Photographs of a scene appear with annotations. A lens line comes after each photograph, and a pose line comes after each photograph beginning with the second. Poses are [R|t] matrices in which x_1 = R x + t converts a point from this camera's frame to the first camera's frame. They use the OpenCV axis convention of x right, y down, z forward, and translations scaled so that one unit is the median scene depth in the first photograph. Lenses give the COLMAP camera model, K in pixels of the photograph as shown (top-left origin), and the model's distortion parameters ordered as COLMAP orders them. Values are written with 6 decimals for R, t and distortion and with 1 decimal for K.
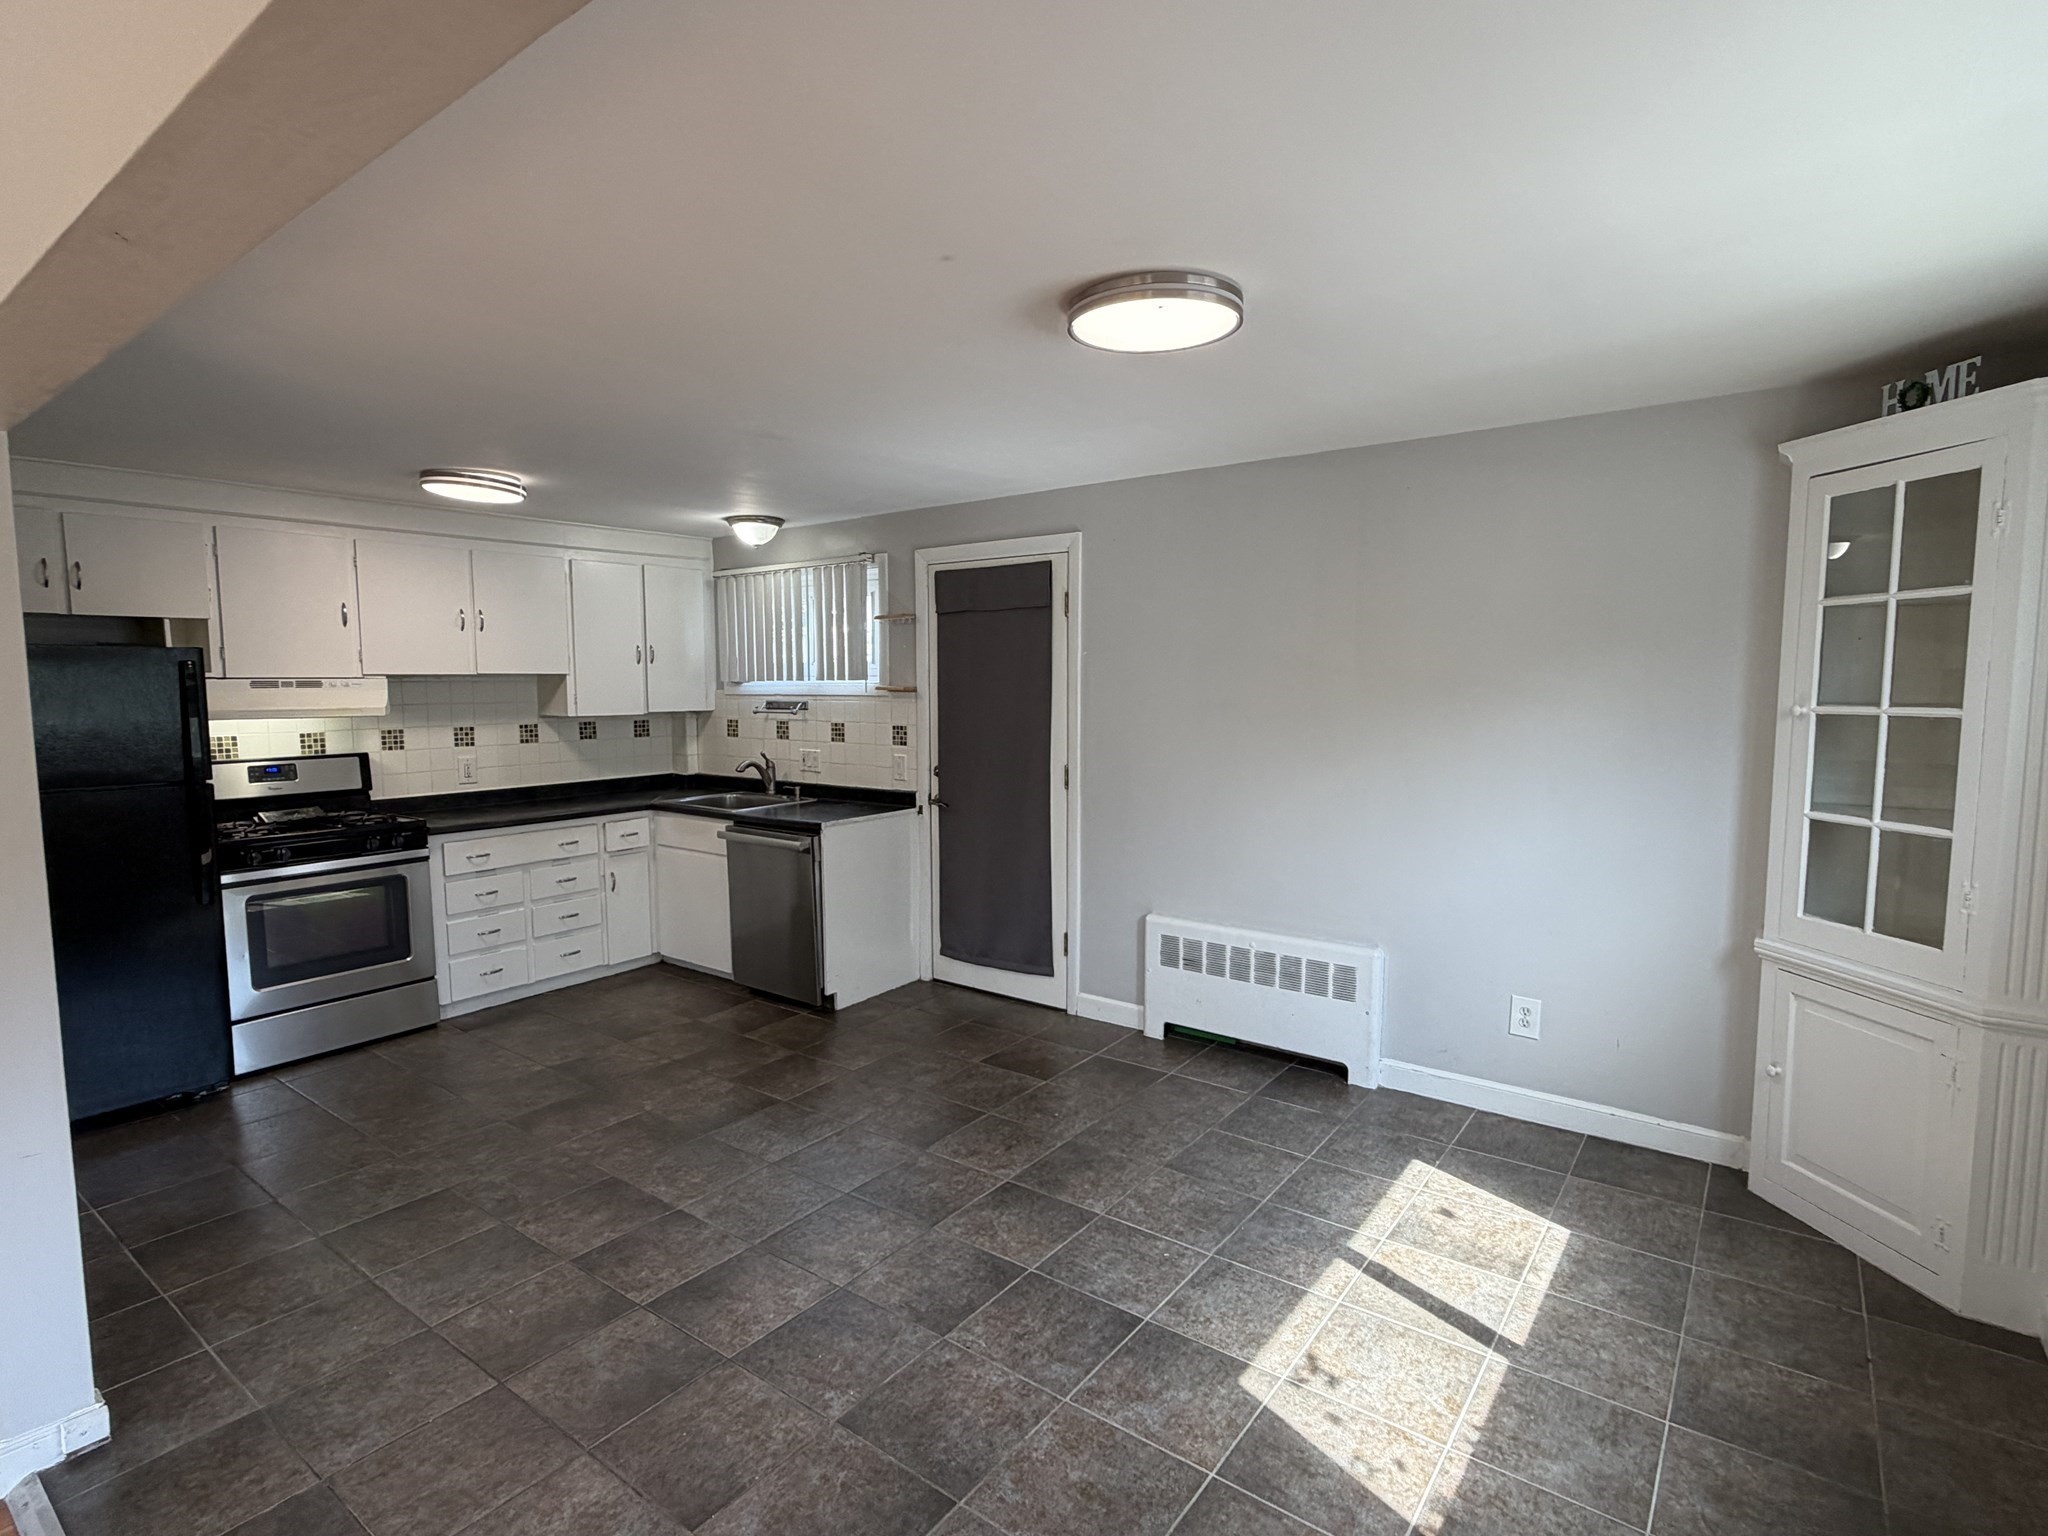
lens RADIAL K [[1022.4, 0, 1017.4], [0, 1022.4, 770.9], [0, 0, 1]] dist [-0.001437, -0.000326]
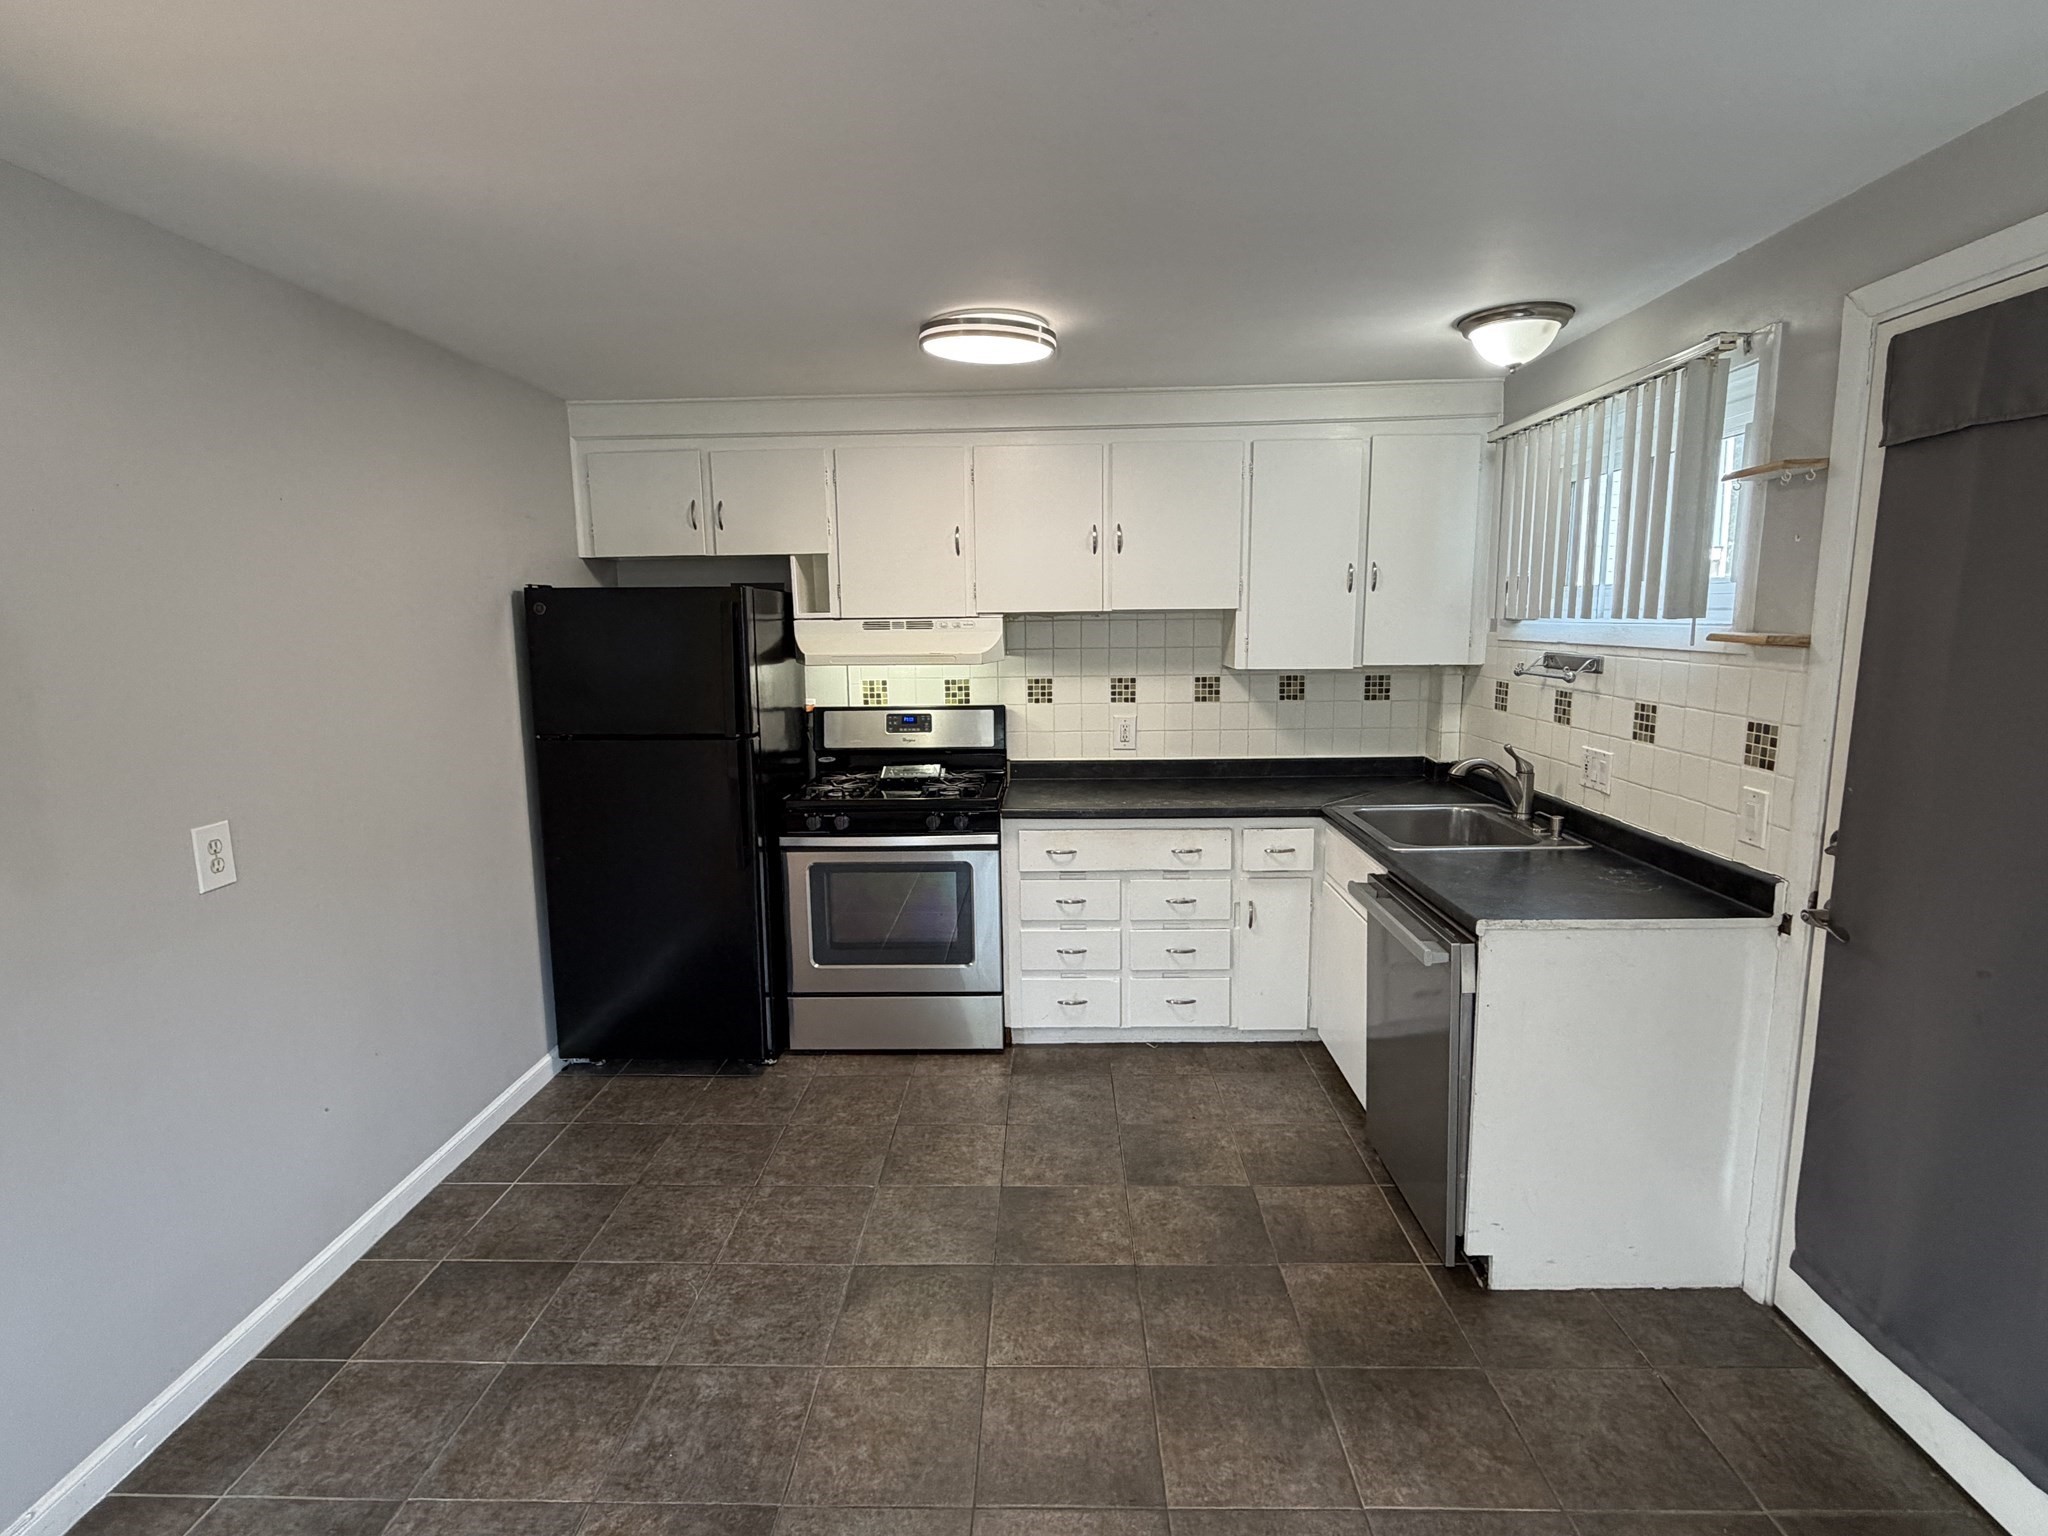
lens RADIAL K [[1022.4, 0, 1017.4], [0, 1022.4, 770.9], [0, 0, 1]] dist [-0.001437, -0.000326]
pose [[0.578085, 0.121196, -0.806926, 0.060455], [-0.063600, 0.992592, 0.103518, -0.052543], [0.813494, -0.008522, 0.581511, 0.518269]]
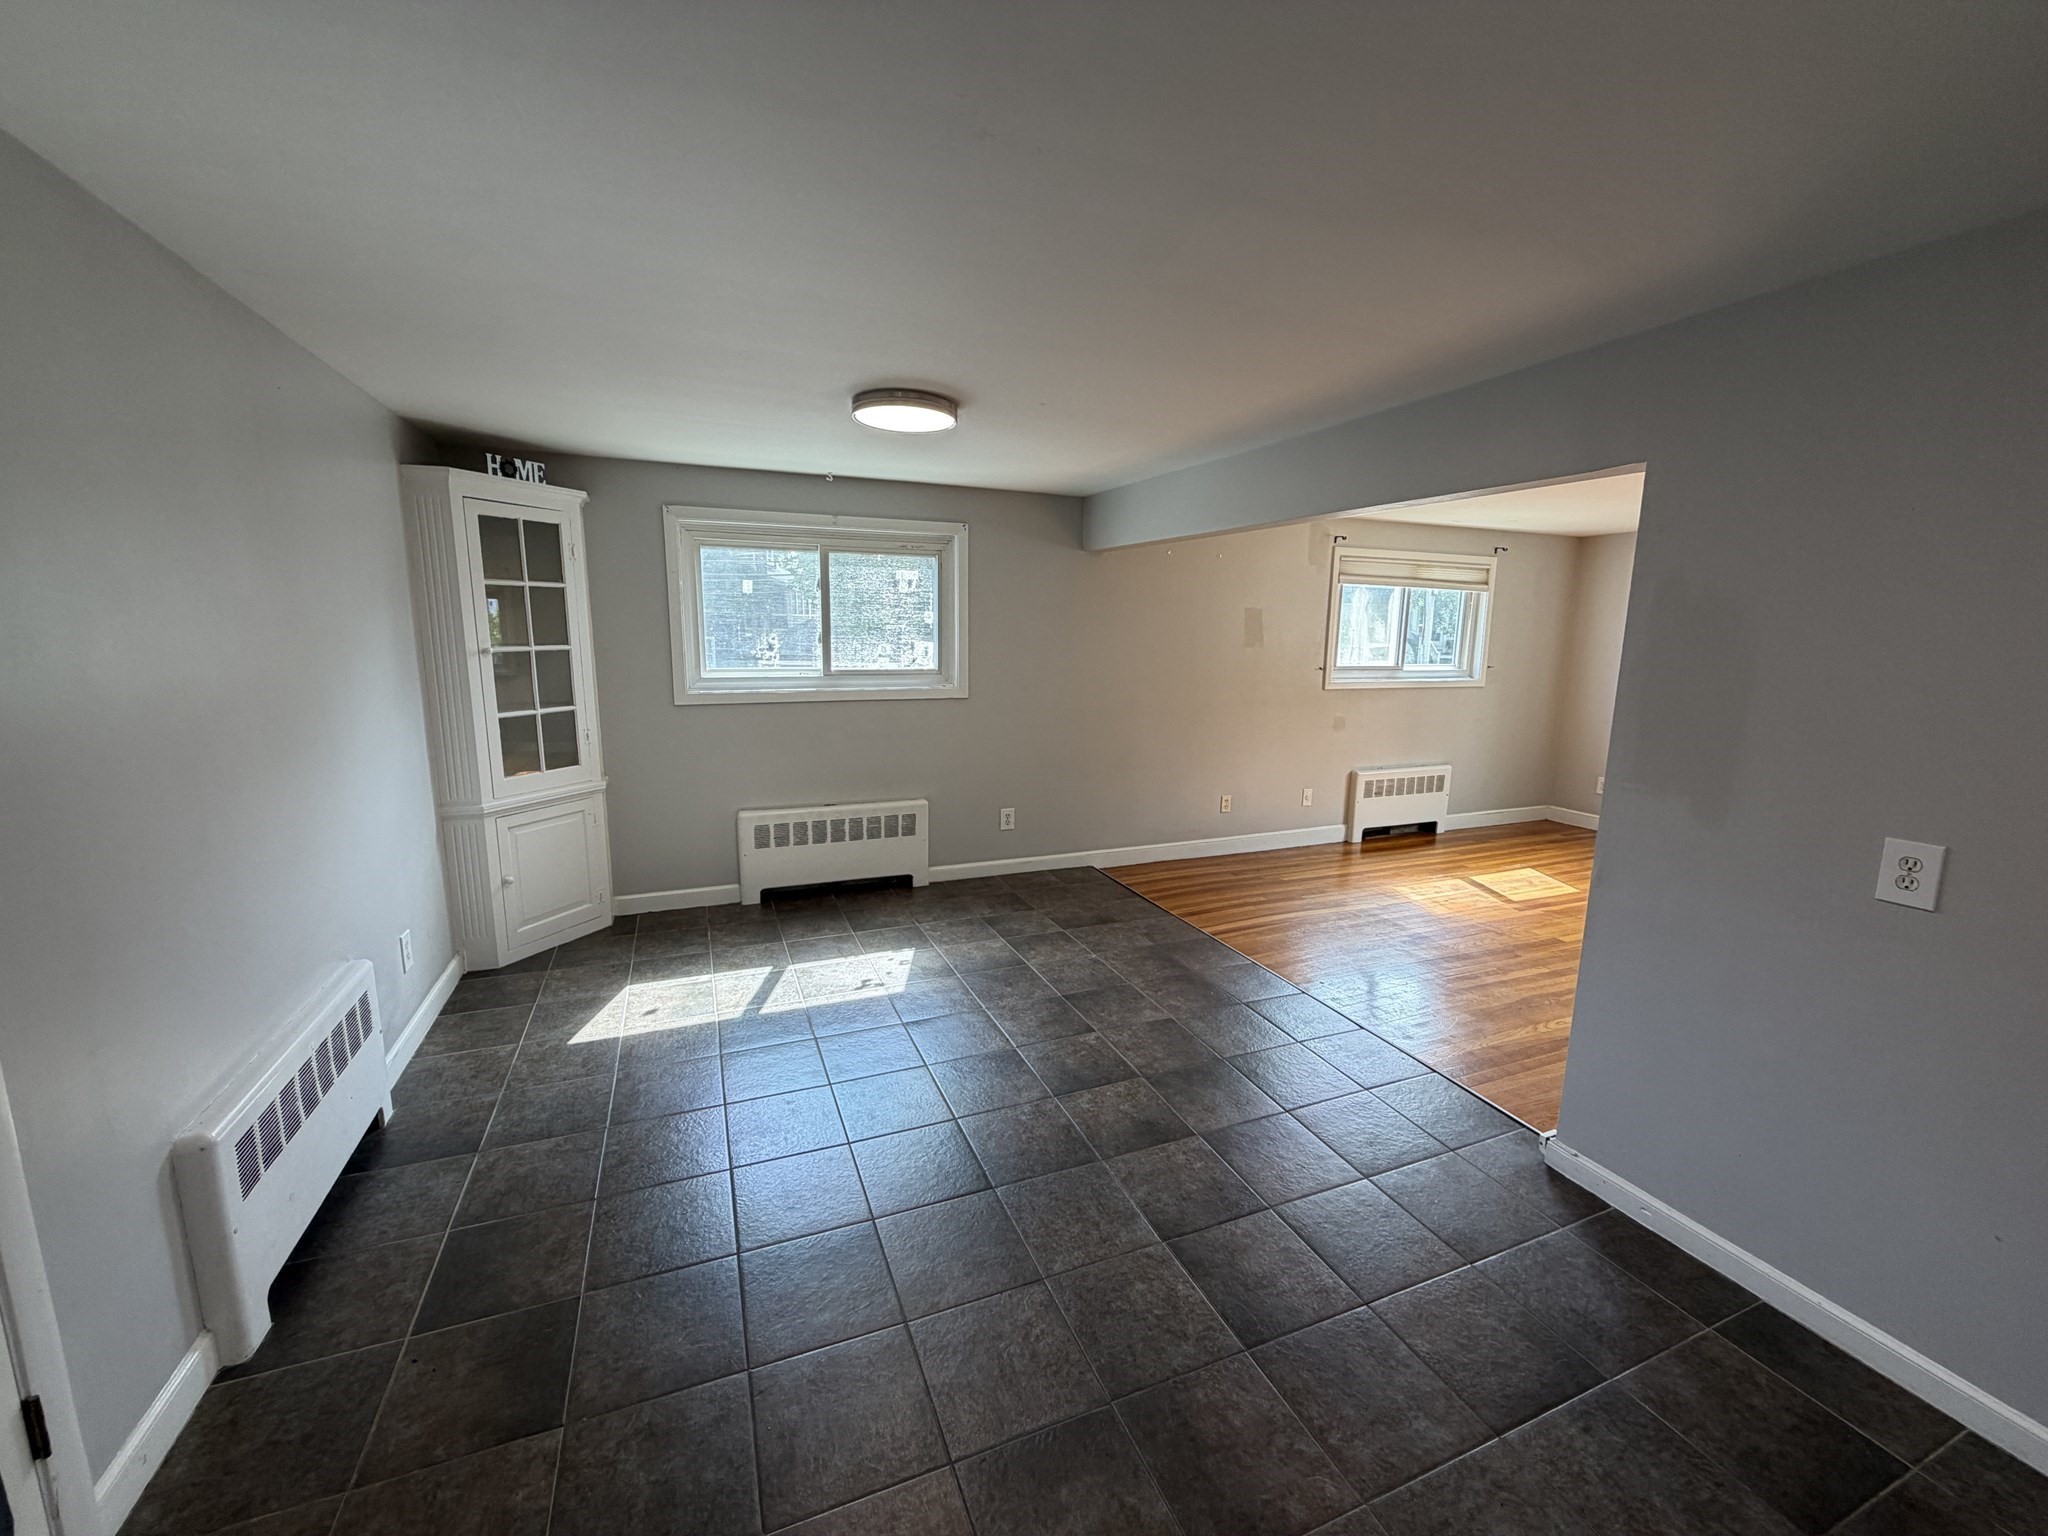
lens RADIAL K [[818.2, 0, 1016.3], [0, 818.2, 767.8], [0, 0, 1]] dist [-0.000464, -0.000008]
pose [[-0.859059, -0.092385, 0.503470, -0.336210], [0.039987, 0.968461, 0.245937, -0.093762], [-0.510312, 0.231407, -0.828271, 0.969281]]
